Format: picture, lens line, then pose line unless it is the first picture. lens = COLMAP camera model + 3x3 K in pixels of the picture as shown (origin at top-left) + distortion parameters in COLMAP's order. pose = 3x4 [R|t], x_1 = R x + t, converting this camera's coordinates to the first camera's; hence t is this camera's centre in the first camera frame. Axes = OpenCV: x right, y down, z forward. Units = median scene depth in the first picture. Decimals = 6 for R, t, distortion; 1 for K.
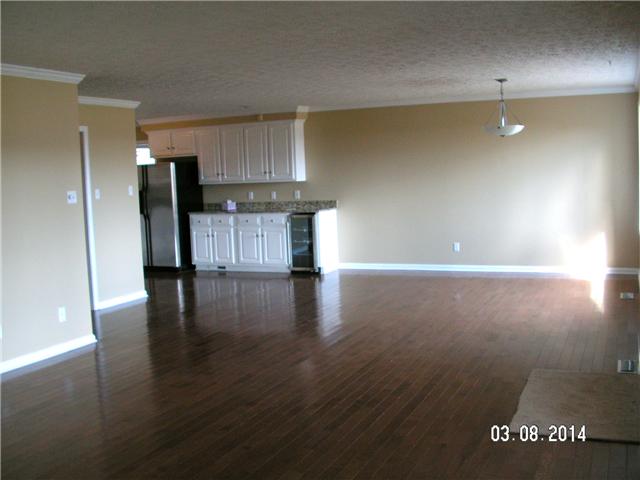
lens RADIAL K [[713.7, 0, 320.0], [0, 713.7, 240.0], [0, 0, 1]] dist [-0.161168, 0.002578]
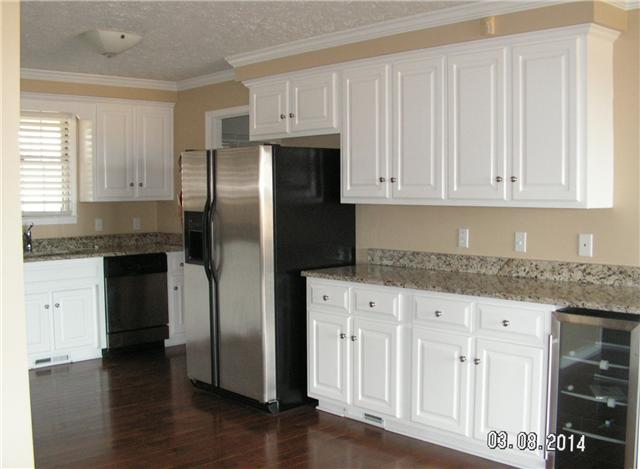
lens RADIAL K [[738.8, 0, 320.0], [0, 738.8, 234.5], [0, 0, 1]] dist [-0.199799, 0.021068]
pose [[0.929622, 0.057792, -0.363954, -0.024941], [-0.068169, 0.997550, -0.015719, -0.053986], [0.362154, 0.039423, 0.931284, 0.613302]]
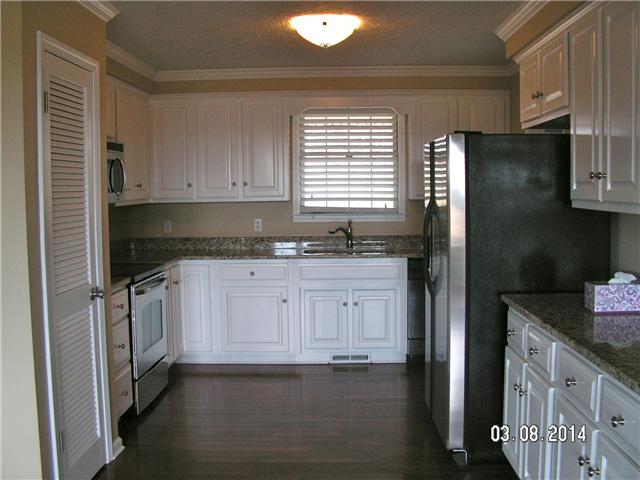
lens RADIAL K [[713.7, 0, 320.0], [0, 713.7, 240.0], [0, 0, 1]] dist [-0.161168, 0.002578]
pose [[0.402134, 0.103335, -0.909731, 0.062894], [-0.098834, 0.992704, 0.069072, -0.076556], [0.910231, 0.062136, 0.409413, 0.799692]]
